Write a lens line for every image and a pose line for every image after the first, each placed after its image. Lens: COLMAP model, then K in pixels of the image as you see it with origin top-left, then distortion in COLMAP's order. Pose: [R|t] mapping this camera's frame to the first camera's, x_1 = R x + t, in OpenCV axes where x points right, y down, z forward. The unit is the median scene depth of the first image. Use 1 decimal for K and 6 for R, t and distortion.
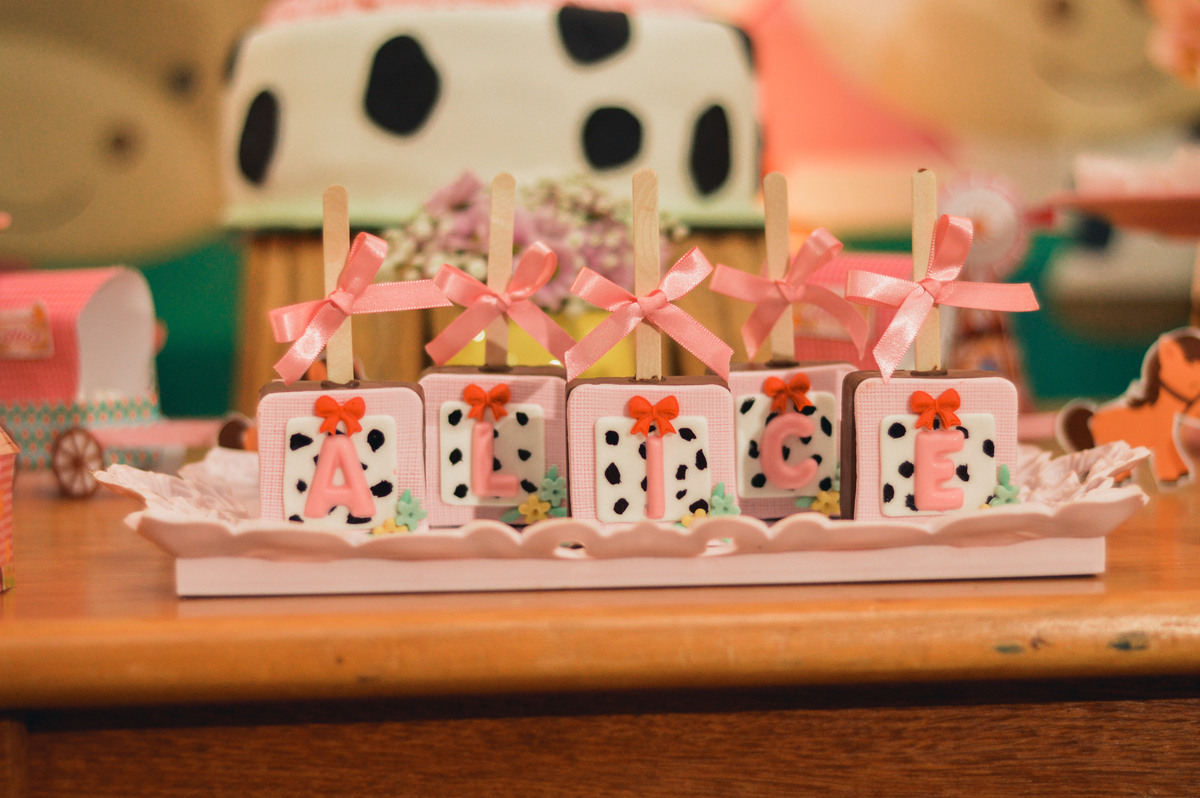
lens RADIAL K [[2906.7, 0, 600.5], [0, 2906.7, 402.7], [0, 0, 1]] dist [0.014606, 0.000000]
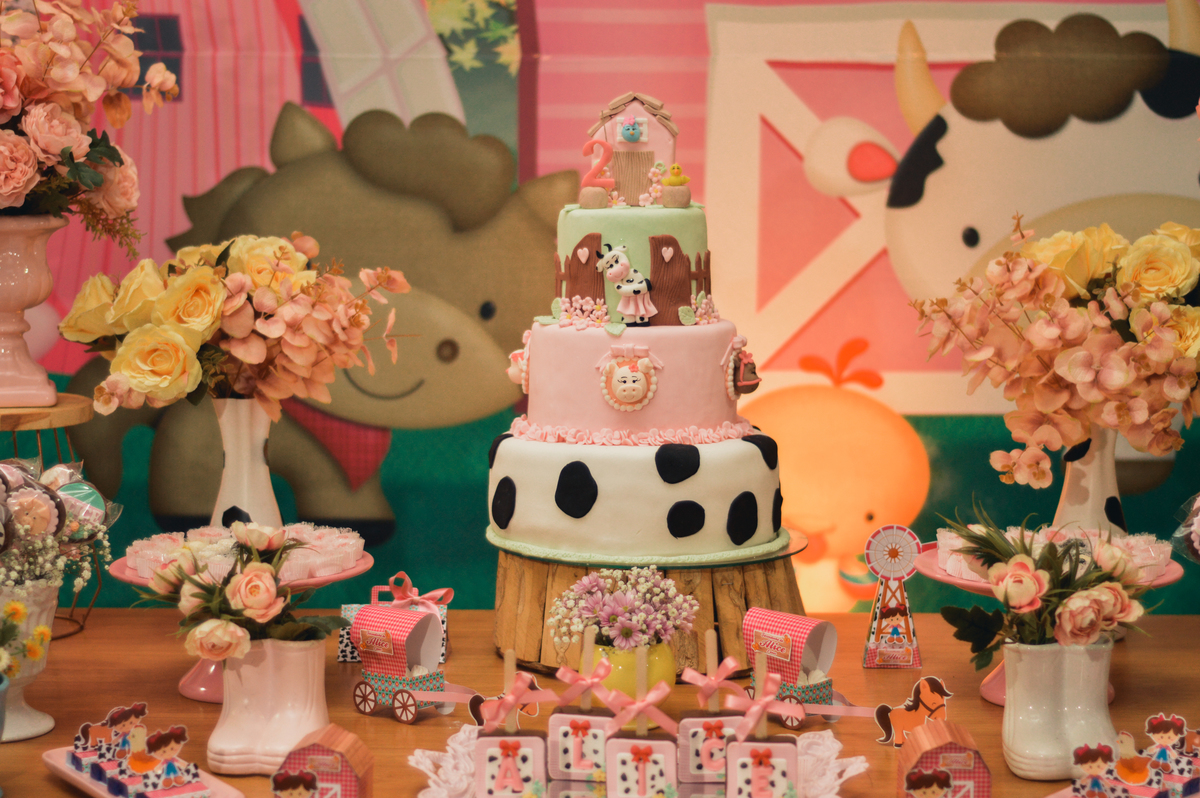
lens RADIAL K [[2906.7, 0, 596.5], [0, 2906.7, 392.9], [0, 0, 1]] dist [0.014606, 0.000000]
pose [[0.992321, 0.033216, -0.119145, 0.252819], [-0.025601, 0.997564, 0.064885, -0.438993], [0.121010, -0.061337, 0.990754, -1.321731]]
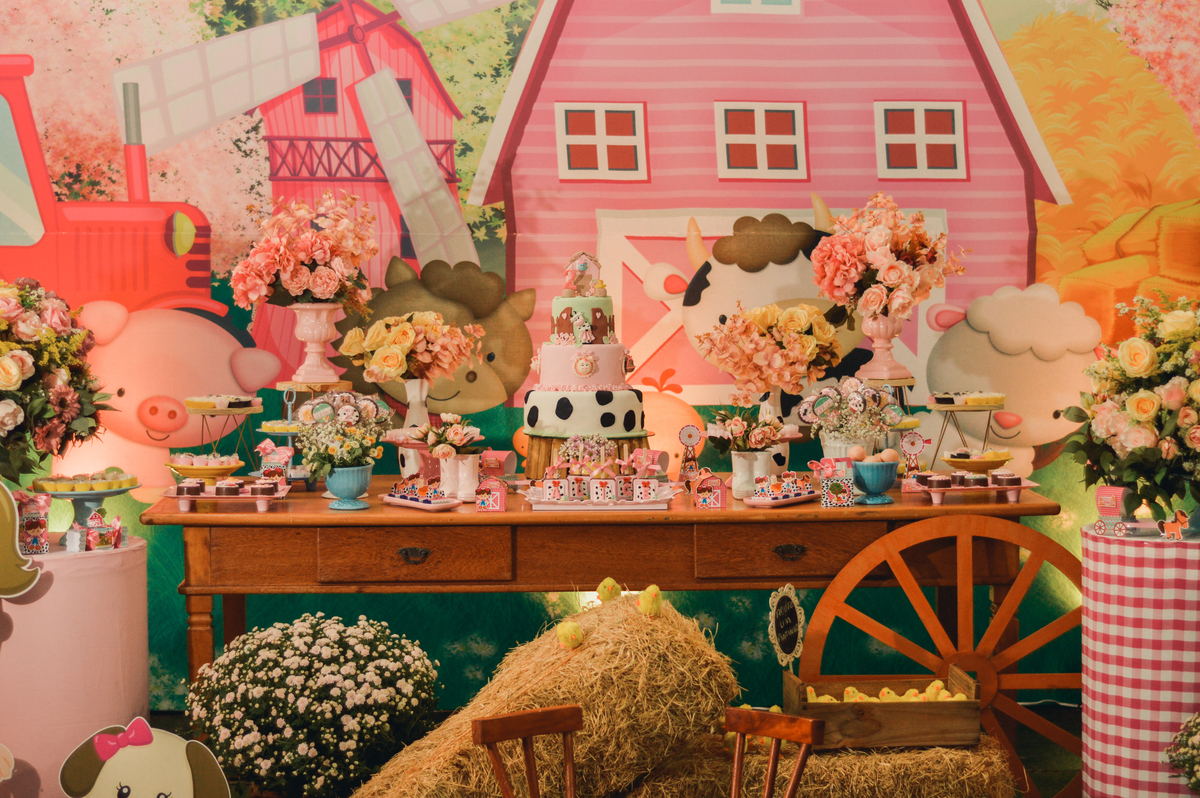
lens RADIAL K [[2906.7, 0, 602.5], [0, 2906.7, 401.9], [0, 0, 1]] dist [0.014606, 0.000000]
pose [[0.998865, 0.019730, -0.043359, 0.300706], [-0.019271, 0.999754, 0.010969, -0.256340], [0.043565, -0.010121, 0.998999, -5.624151]]
